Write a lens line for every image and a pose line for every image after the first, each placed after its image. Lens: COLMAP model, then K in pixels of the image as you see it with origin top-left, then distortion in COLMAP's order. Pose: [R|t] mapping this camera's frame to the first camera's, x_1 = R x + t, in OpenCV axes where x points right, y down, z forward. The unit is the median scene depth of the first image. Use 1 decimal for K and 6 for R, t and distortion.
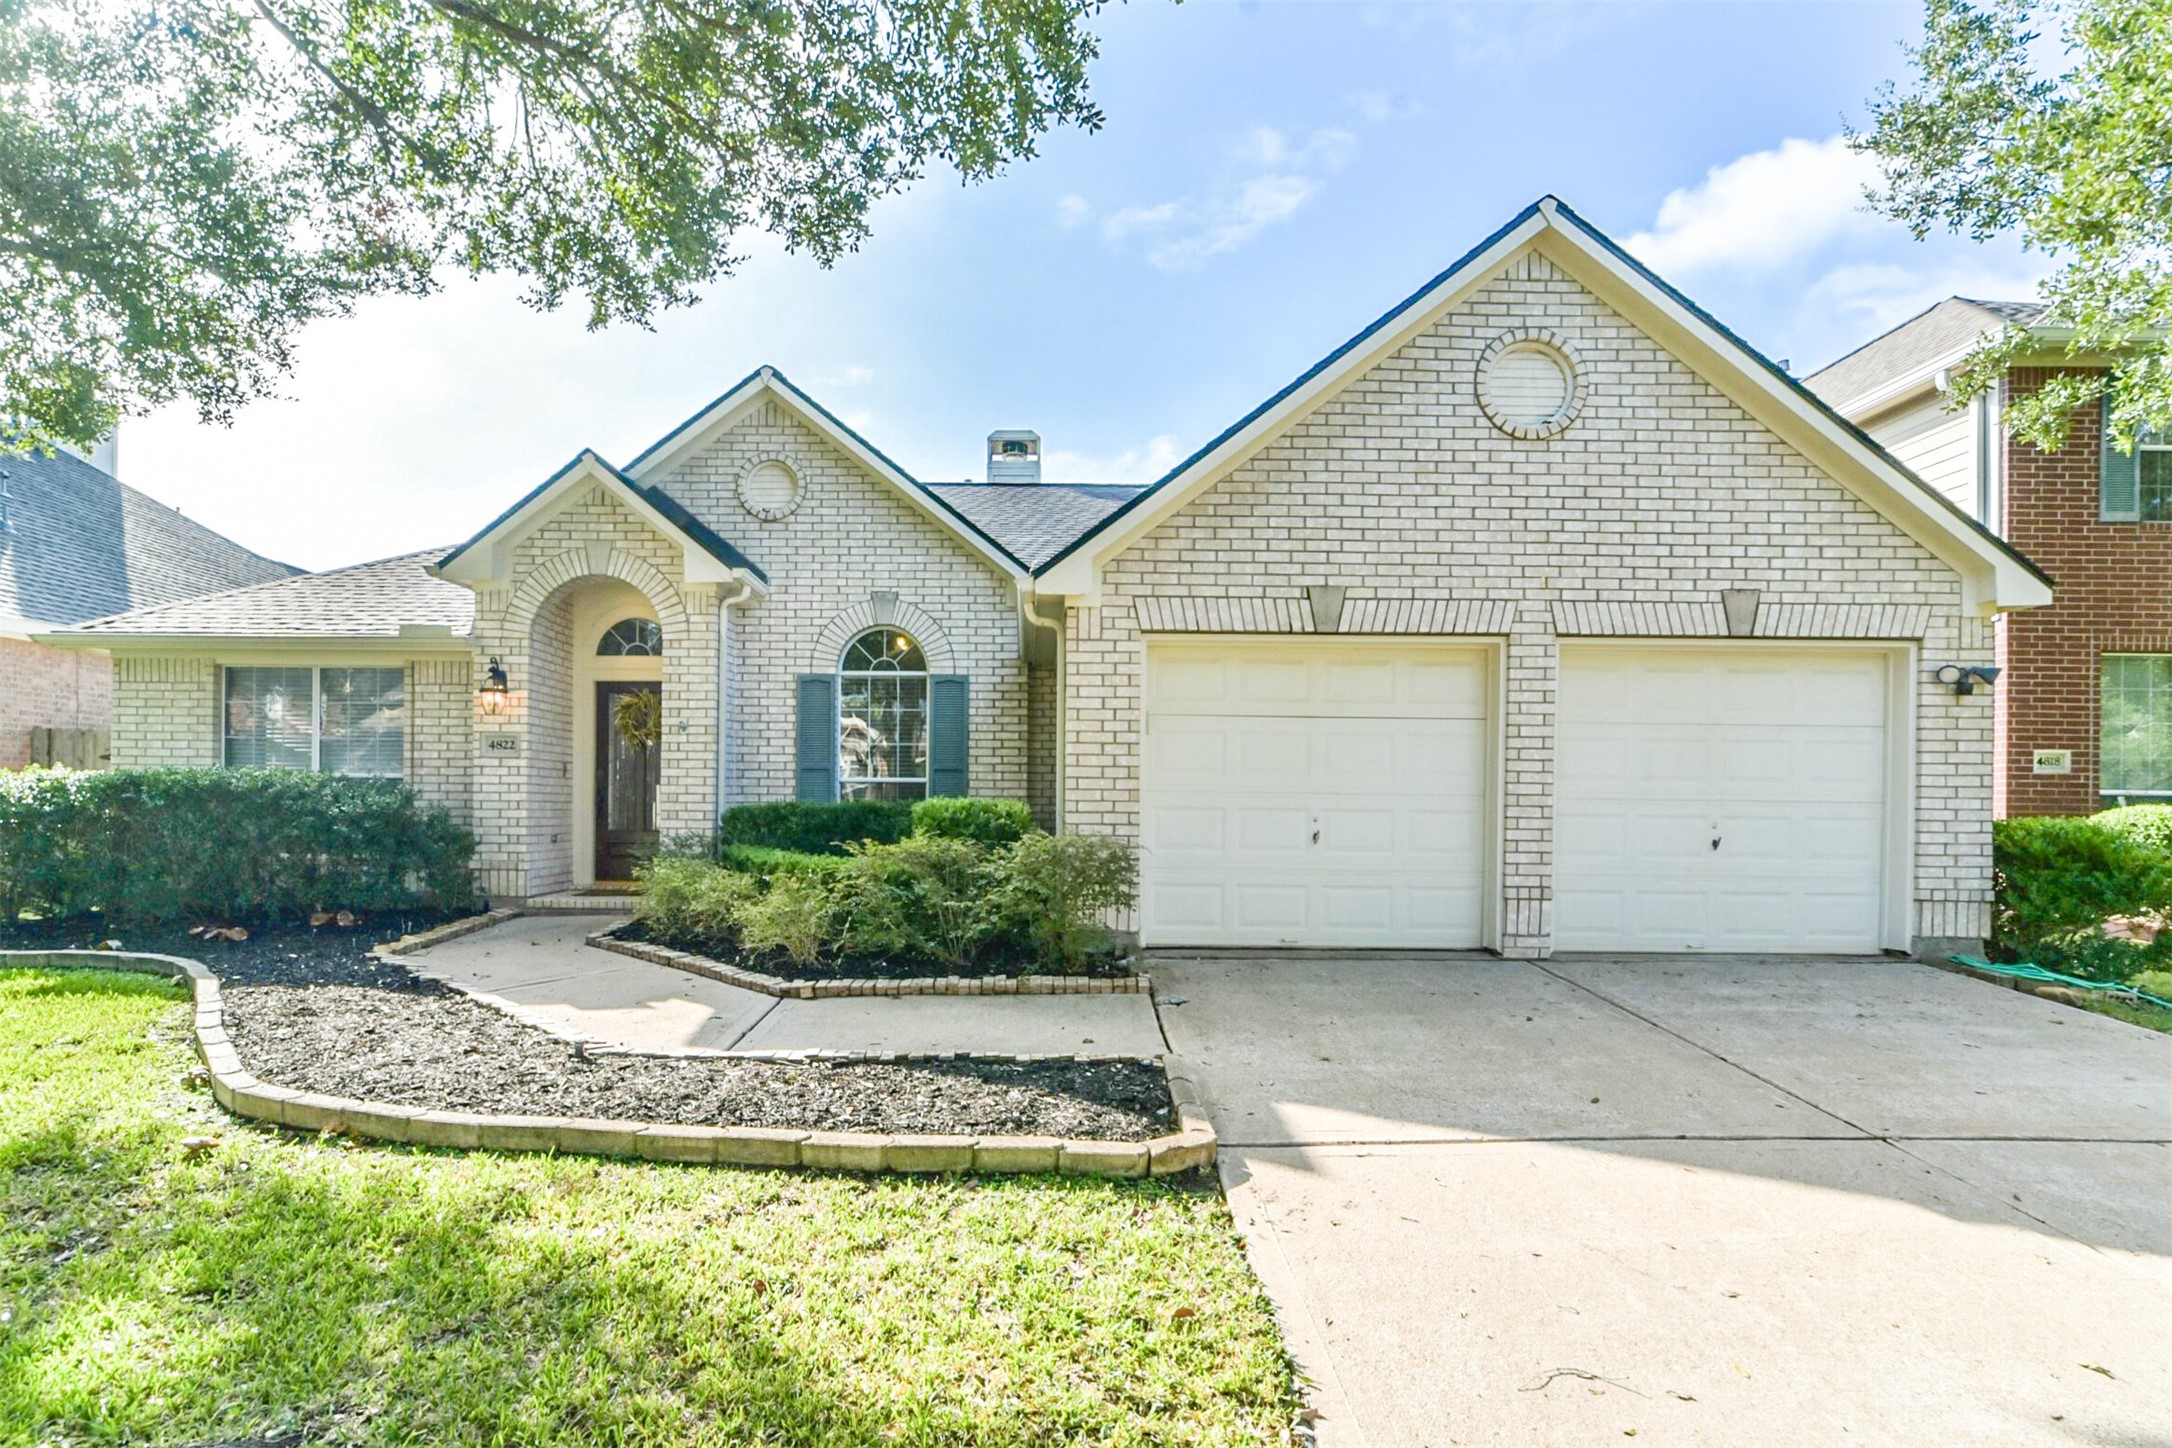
lens RADIAL K [[1110.7, 0, 1049.7], [0, 1110.7, 794.6], [0, 0, 1]] dist [-0.026710, 0.001960]
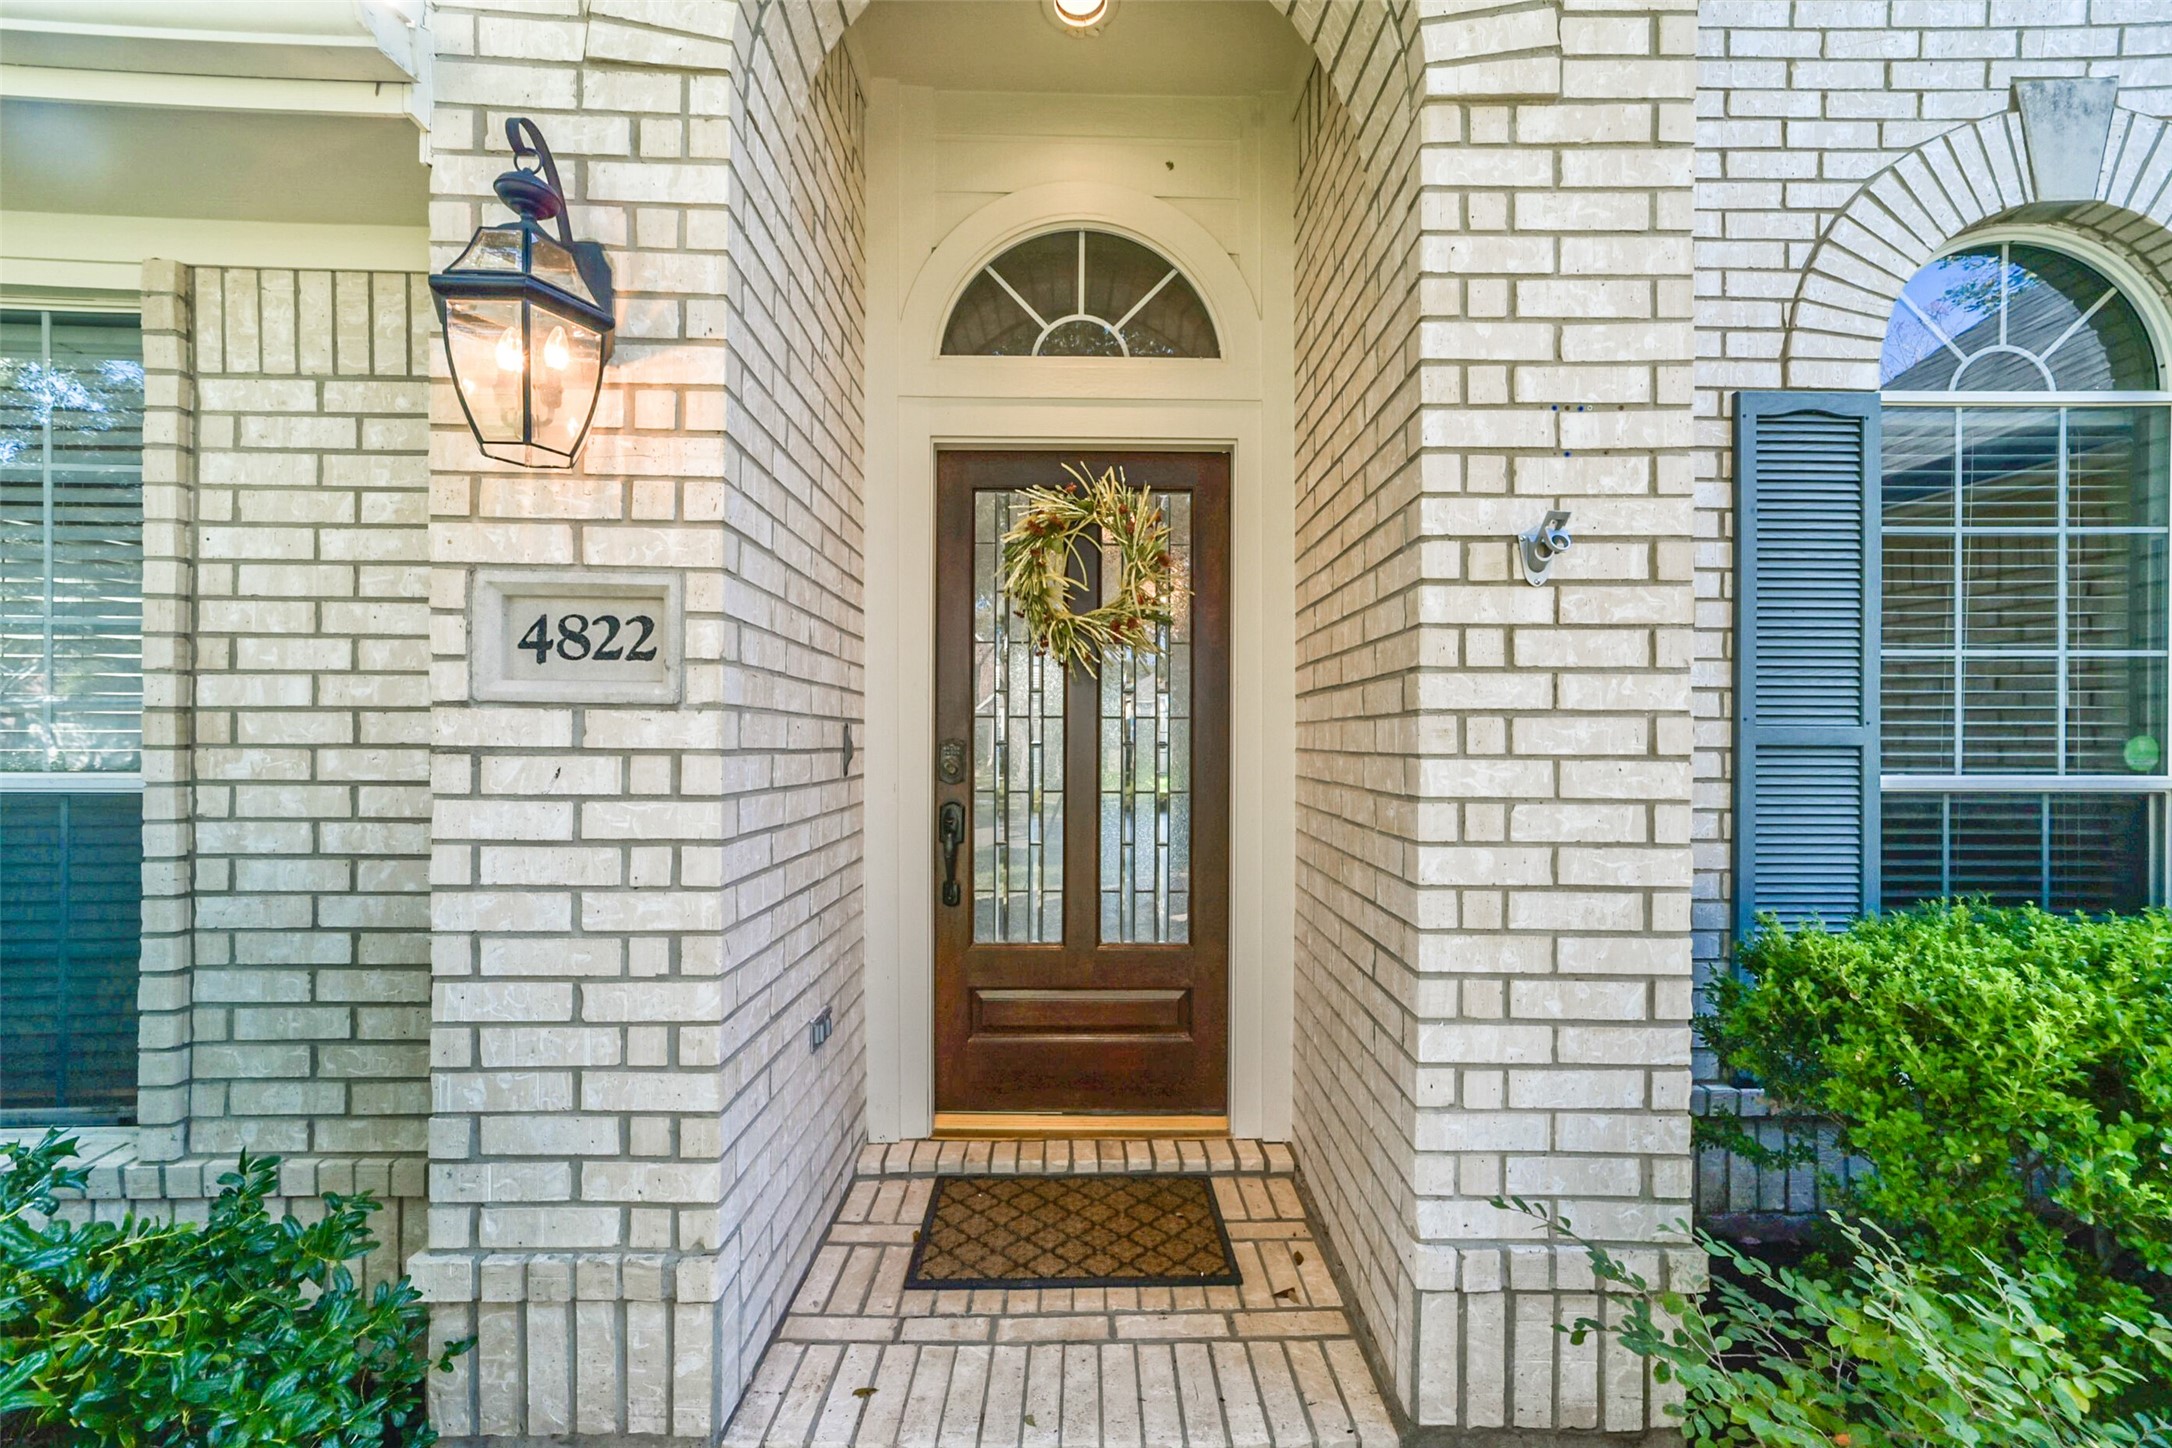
lens RADIAL K [[851.7, 0, 1092.5], [0, 851.7, 725.2], [0, 0, 1]] dist [-0.030999, 0.006408]
pose [[0.999728, -0.002317, 0.023190, -0.454825], [0.002403, 0.999990, -0.003699, -0.032129], [-0.023181, 0.003754, 0.999724, 0.940306]]
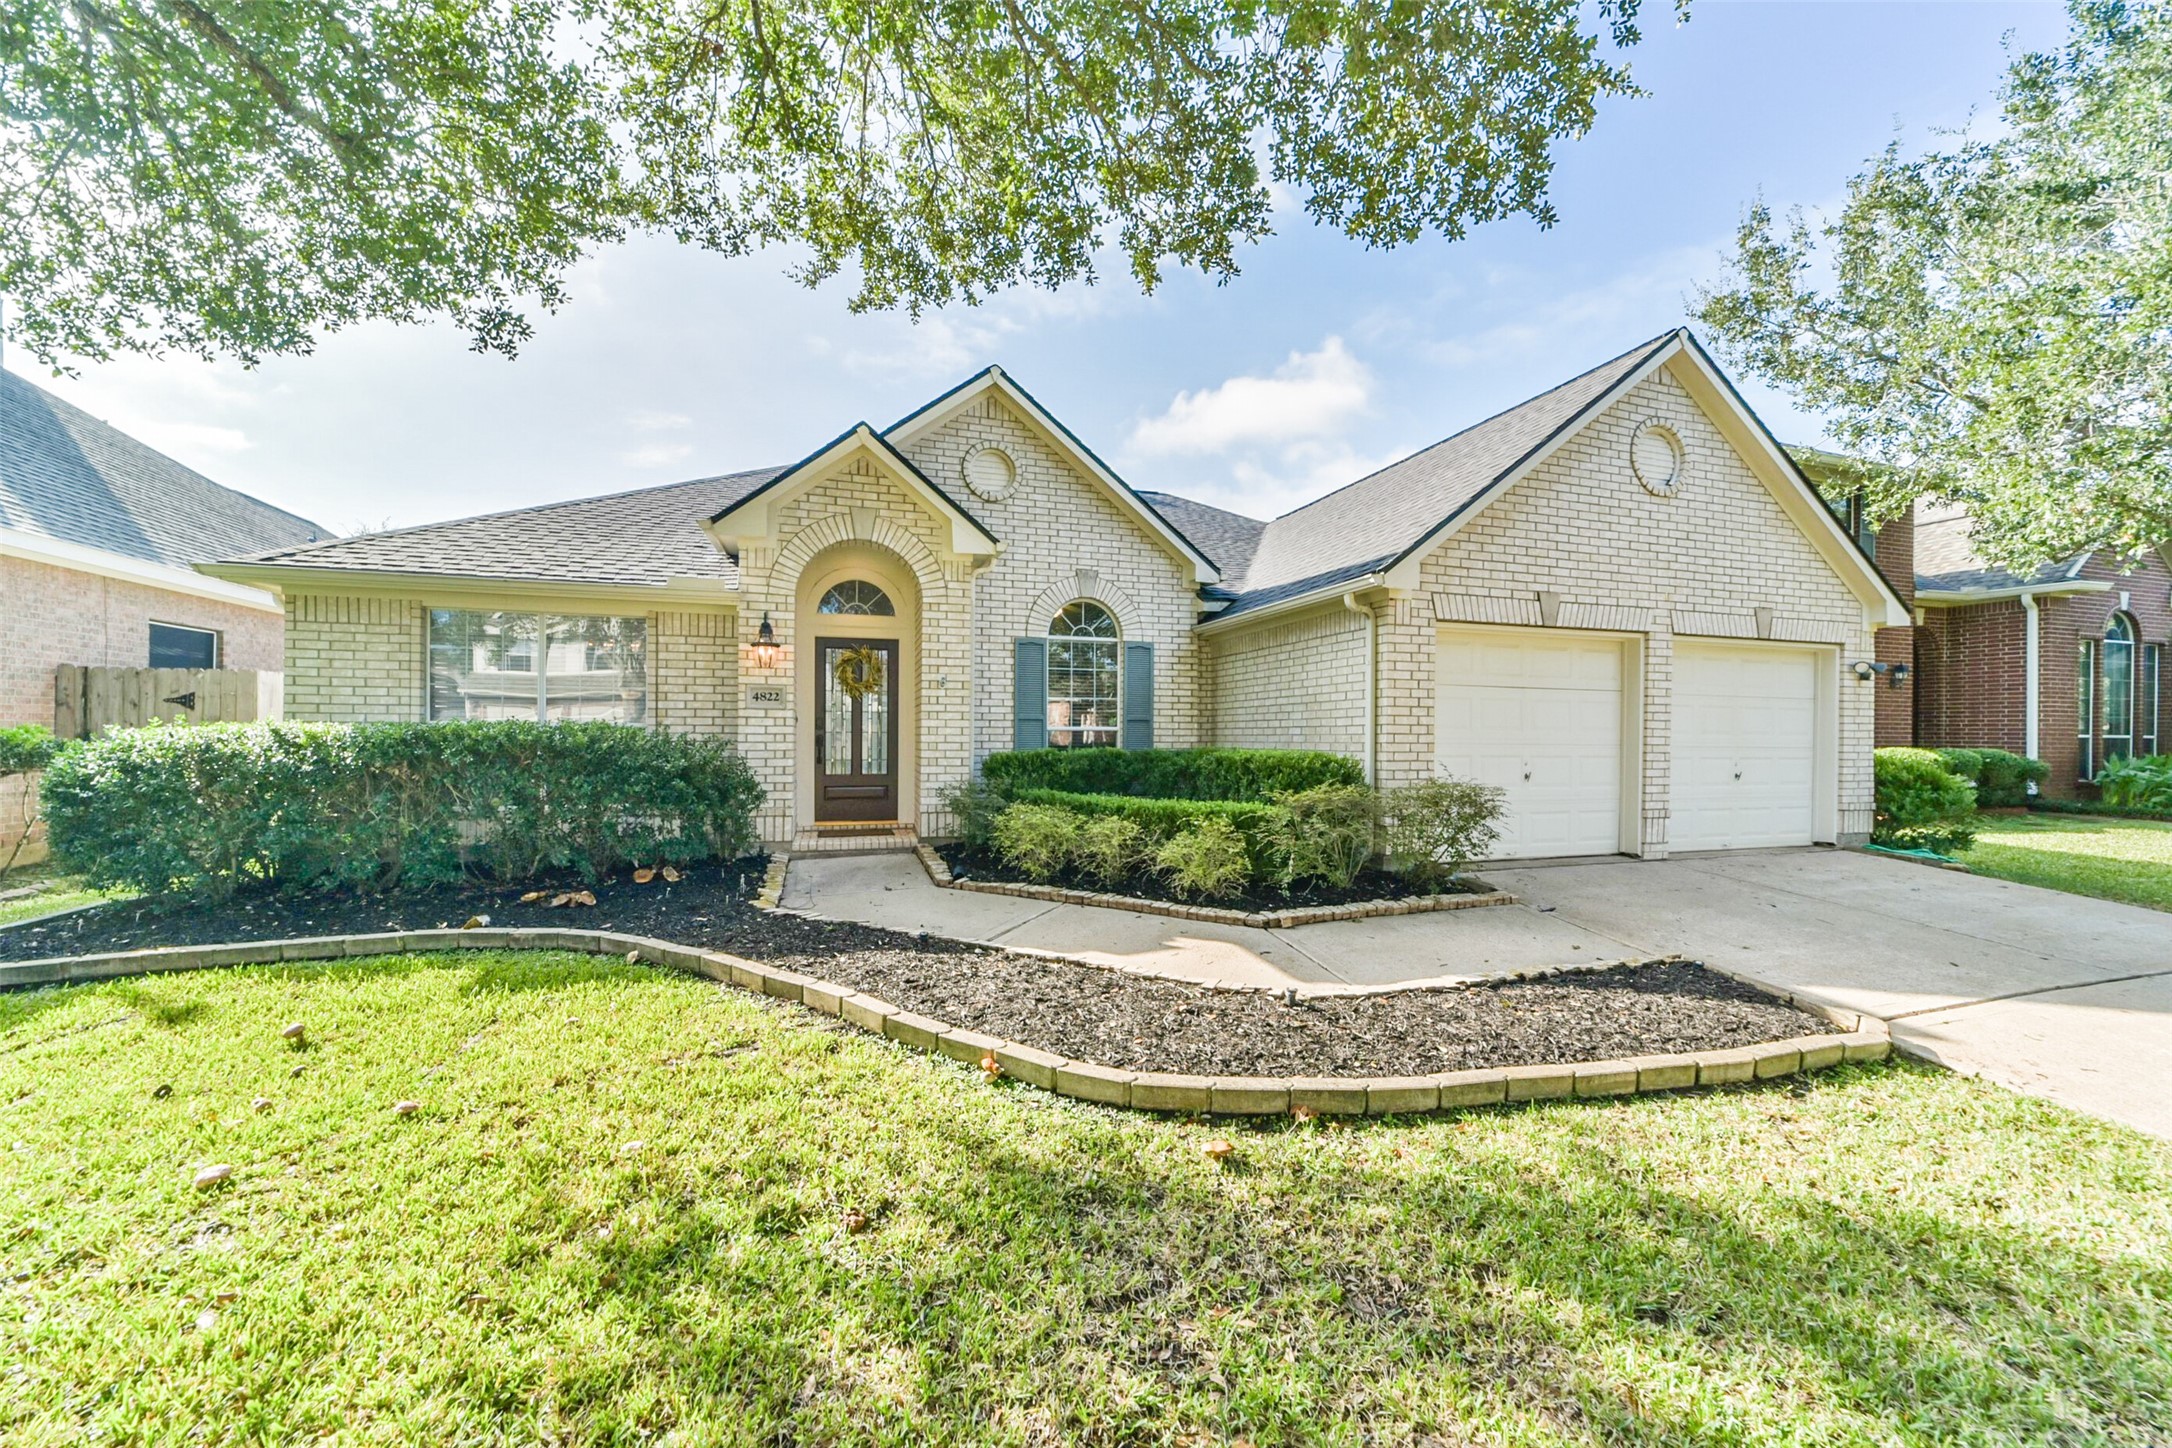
lens RADIAL K [[851.7, 0, 1090.5], [0, 851.7, 734.9], [0, 0, 1]] dist [-0.030999, 0.006408]
pose [[0.951441, -0.002460, 0.307822, -0.498912], [-0.001523, 0.999918, 0.012699, -0.021440], [-0.307828, -0.012551, 0.951359, 0.156830]]
